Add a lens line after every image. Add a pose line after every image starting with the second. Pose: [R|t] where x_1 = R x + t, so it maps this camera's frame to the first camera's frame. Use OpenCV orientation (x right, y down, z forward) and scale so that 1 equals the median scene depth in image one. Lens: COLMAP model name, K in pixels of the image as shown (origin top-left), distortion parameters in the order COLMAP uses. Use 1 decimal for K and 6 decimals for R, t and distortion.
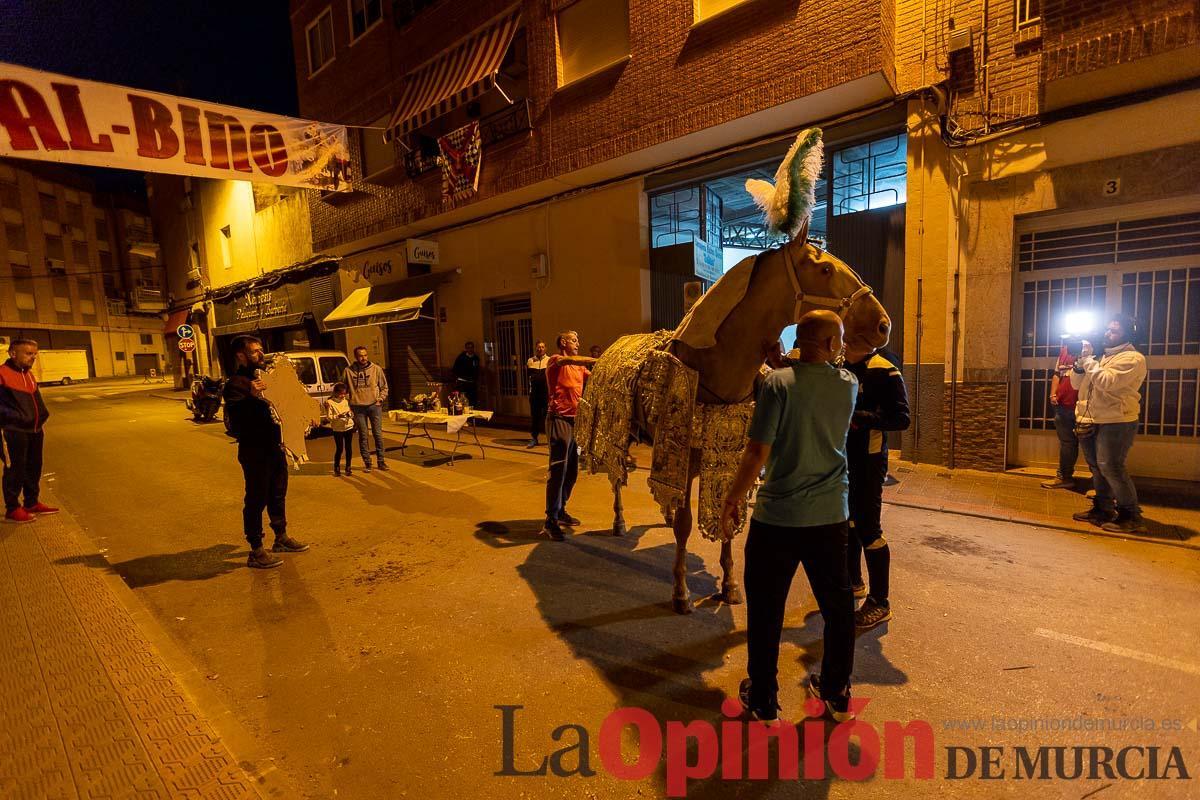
lens RADIAL K [[526.9, 0, 616.9], [0, 526.9, 404.7], [0, 0, 1]] dist [0.004493, -0.000509]
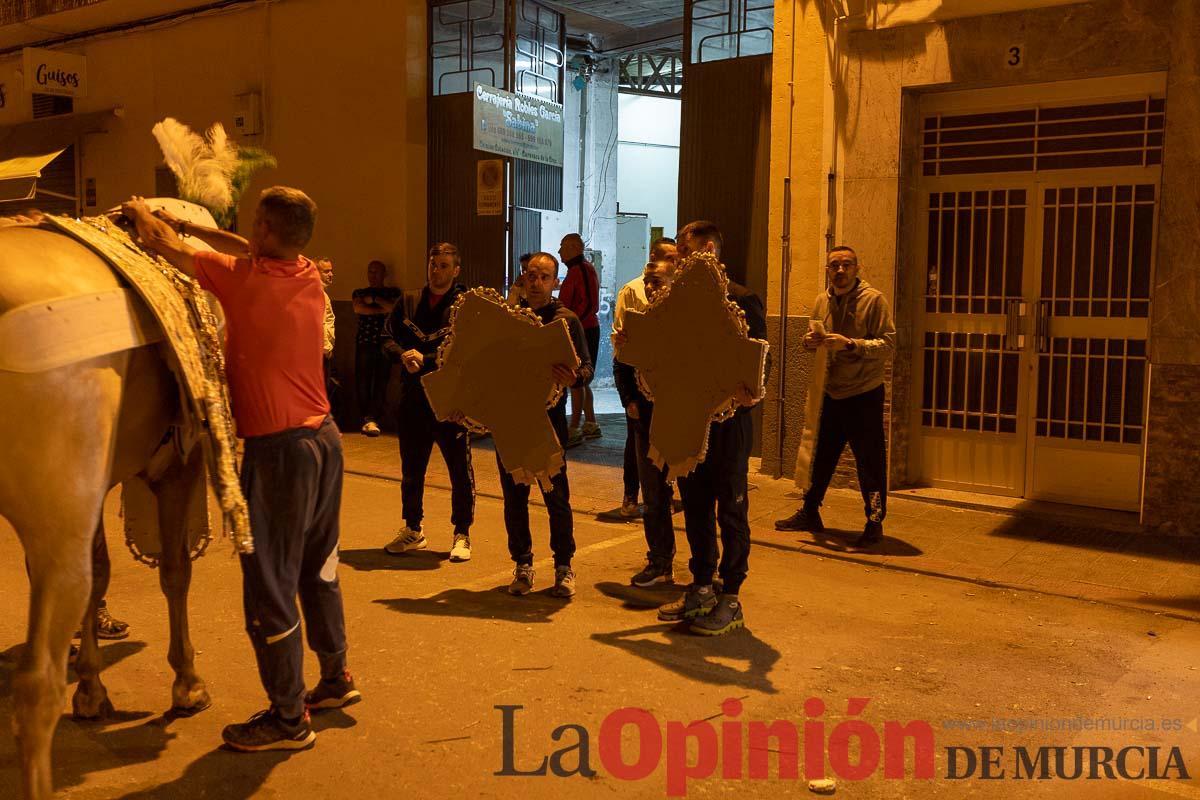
lens RADIAL K [[1097.8, 0, 596.9], [0, 1097.8, 392.8], [0, 0, 1]] dist [-0.001263, 0.000000]
pose [[0.998298, 0.043437, 0.038914, 0.218747], [-0.043422, 0.999056, -0.001242, 0.016311], [-0.038931, -0.000450, 0.999242, -0.190872]]
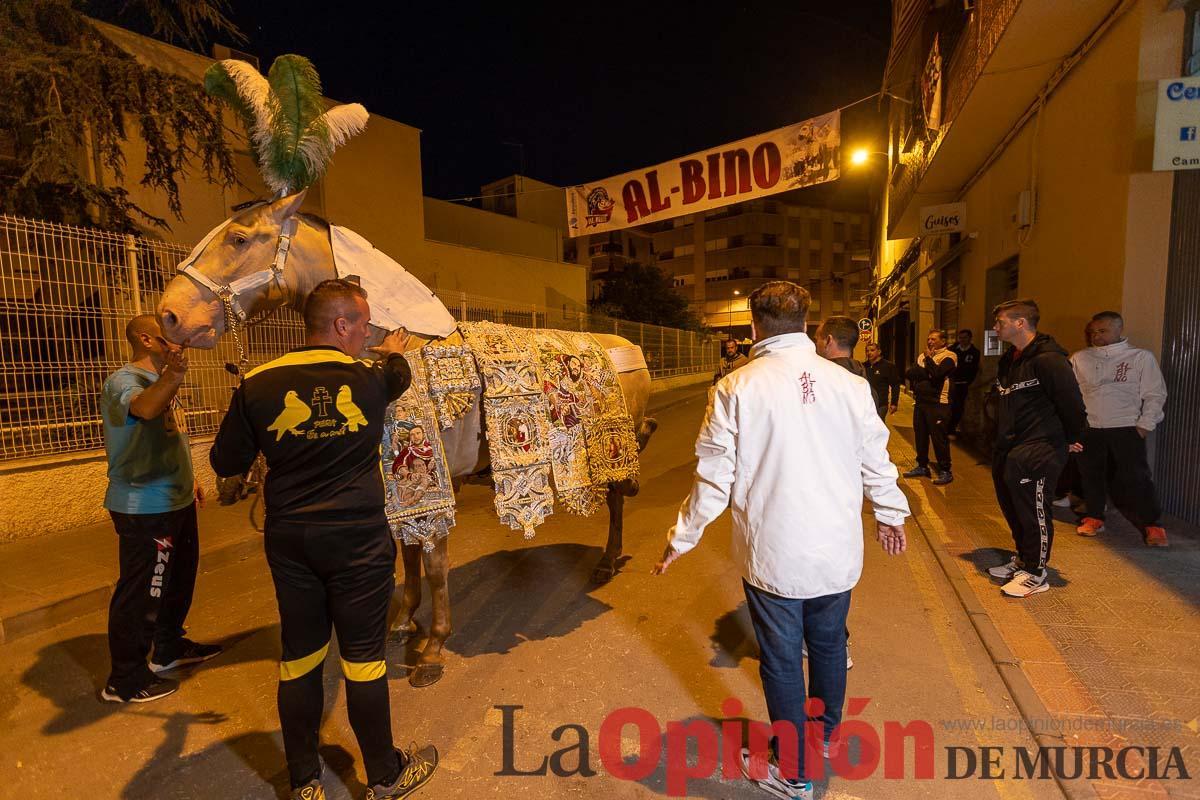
lens RADIAL K [[526.9, 0, 593.3], [0, 526.9, 405.5], [0, 0, 1]] dist [0.004493, -0.000509]
pose [[0.299338, 0.106672, -0.948165, 0.397904], [-0.083905, 0.992824, 0.085207, -0.042392], [0.950451, 0.054050, 0.306141, 0.372005]]
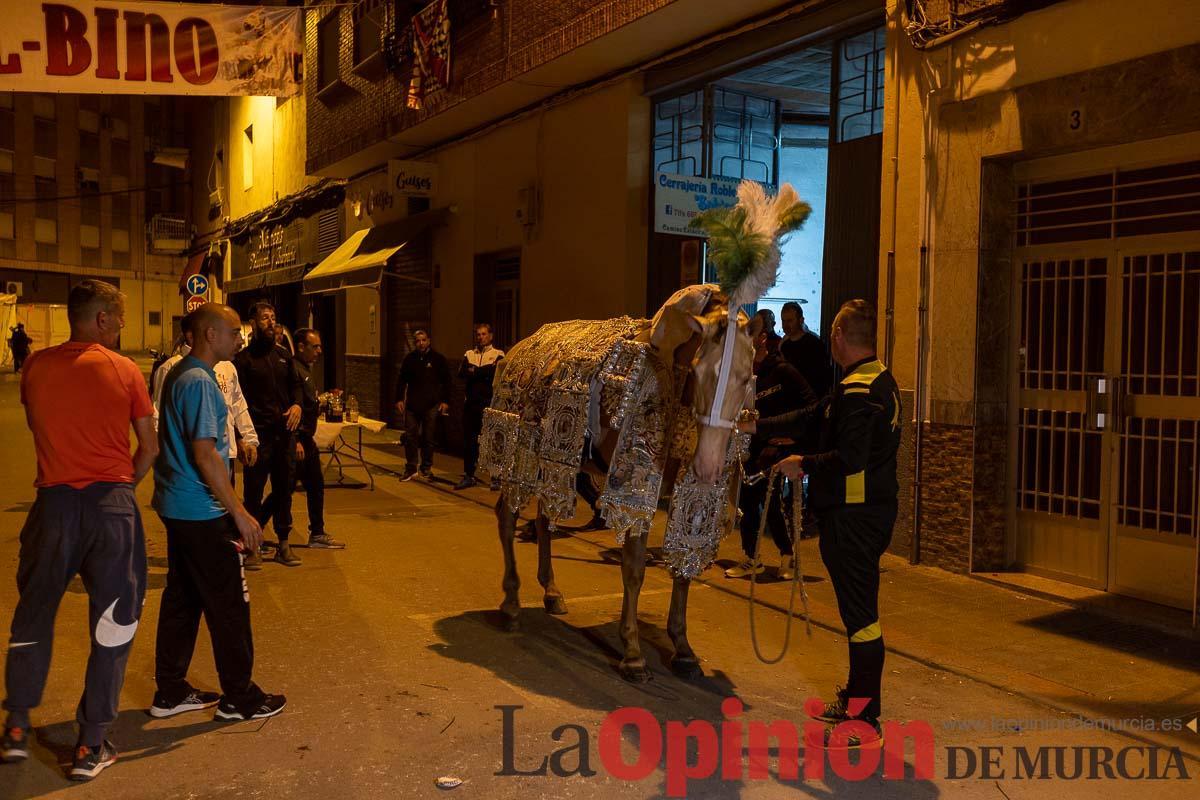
lens RADIAL K [[1097.8, 0, 601.8], [0, 1097.8, 405.6], [0, 0, 1]] dist [-0.001263, 0.000000]
pose [[0.928035, 0.069654, -0.365923, 0.518886], [-0.084926, 0.996054, -0.025785, 0.001964], [0.362683, 0.055006, 0.930288, -0.216827]]
